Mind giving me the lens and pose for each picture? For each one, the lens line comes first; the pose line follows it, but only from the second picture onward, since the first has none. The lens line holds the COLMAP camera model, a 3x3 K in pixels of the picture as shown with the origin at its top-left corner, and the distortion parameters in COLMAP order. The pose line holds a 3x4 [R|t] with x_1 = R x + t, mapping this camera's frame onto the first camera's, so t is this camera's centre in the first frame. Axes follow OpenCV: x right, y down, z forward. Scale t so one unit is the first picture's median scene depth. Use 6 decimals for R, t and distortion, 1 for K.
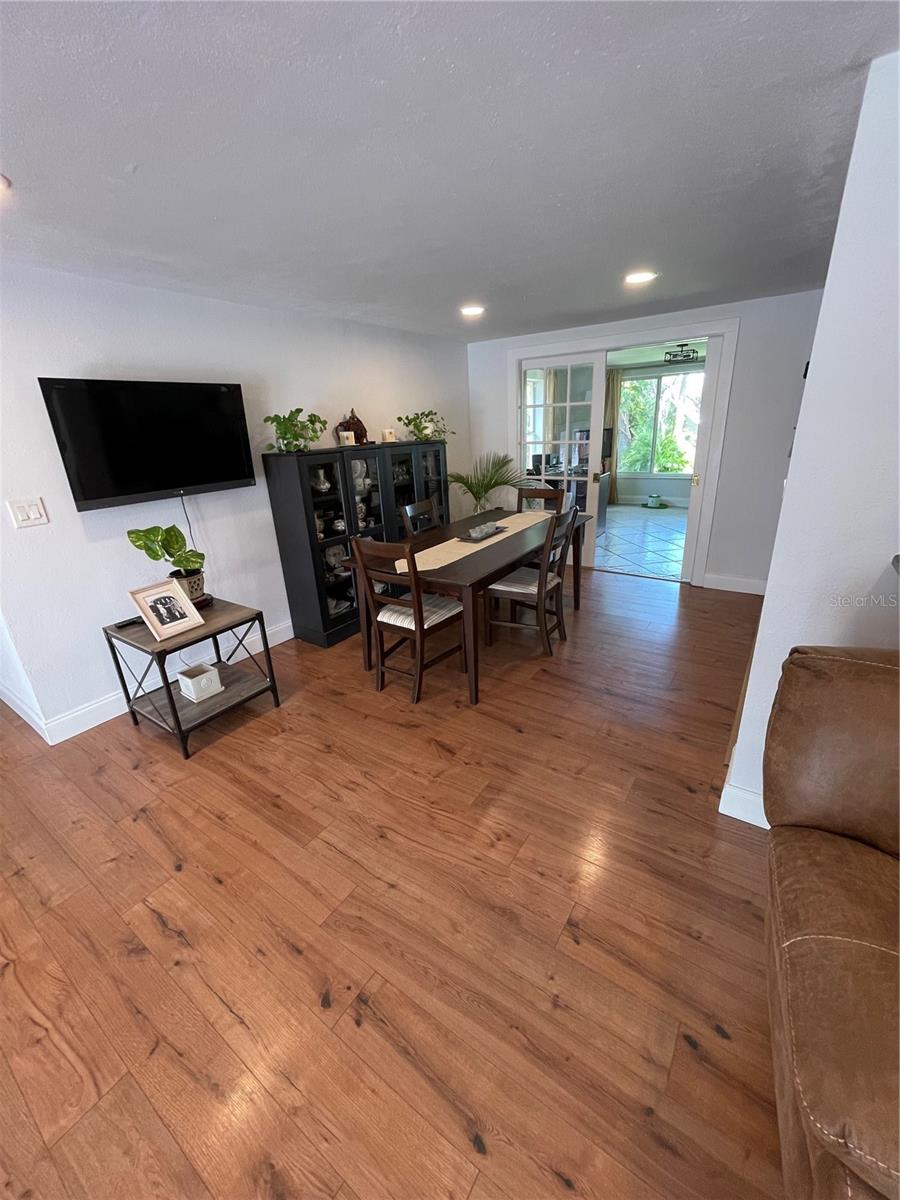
lens RADIAL K [[483.8, 0, 446.3], [0, 483.8, 598.5], [0, 0, 1]] dist [-0.001566, 0.000039]
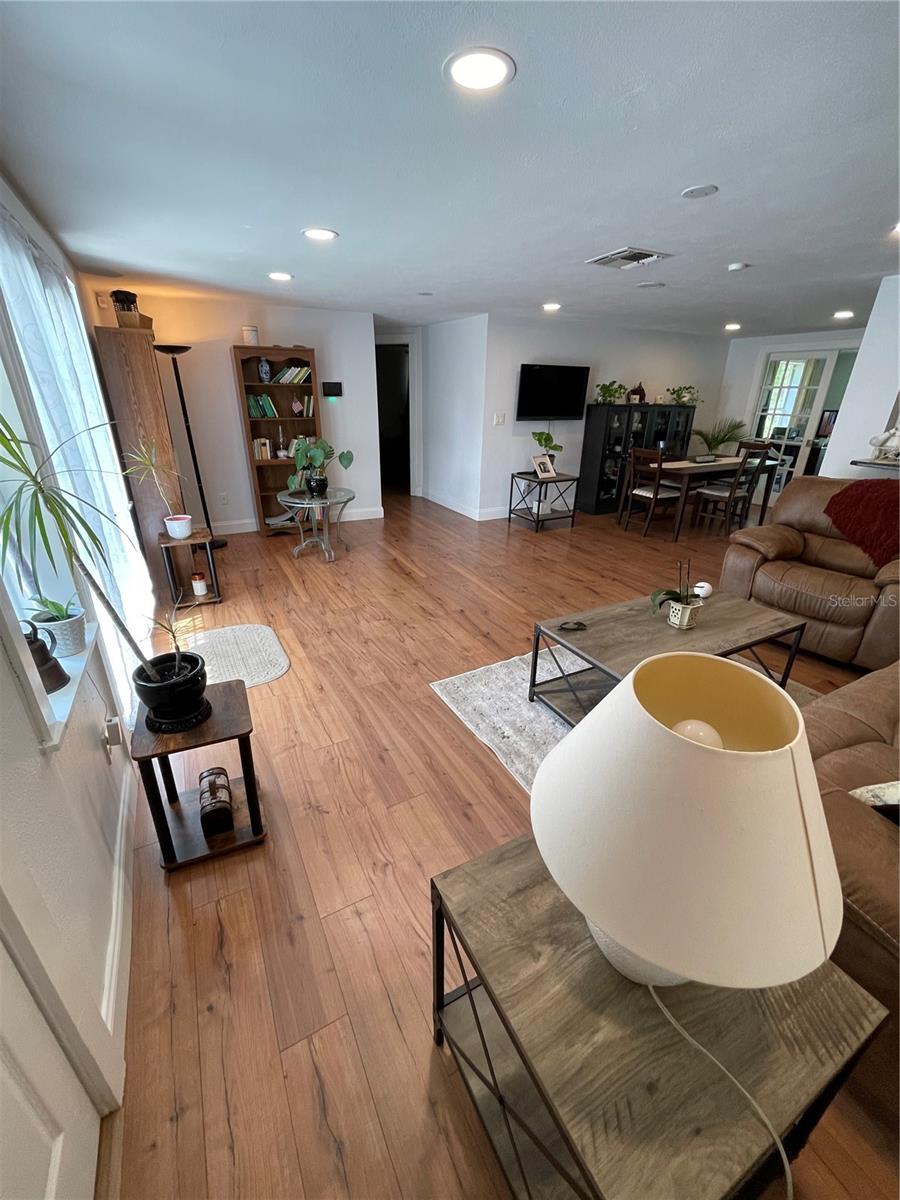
lens RADIAL K [[484.5, 0, 446.4], [0, 484.5, 598.4], [0, 0, 1]] dist [-0.004116, 0.000178]
pose [[0.890242, 0.235305, -0.390001, 0.045406], [-0.209420, 0.971810, 0.108301, 0.350889], [0.404490, -0.014740, 0.914423, -0.966233]]
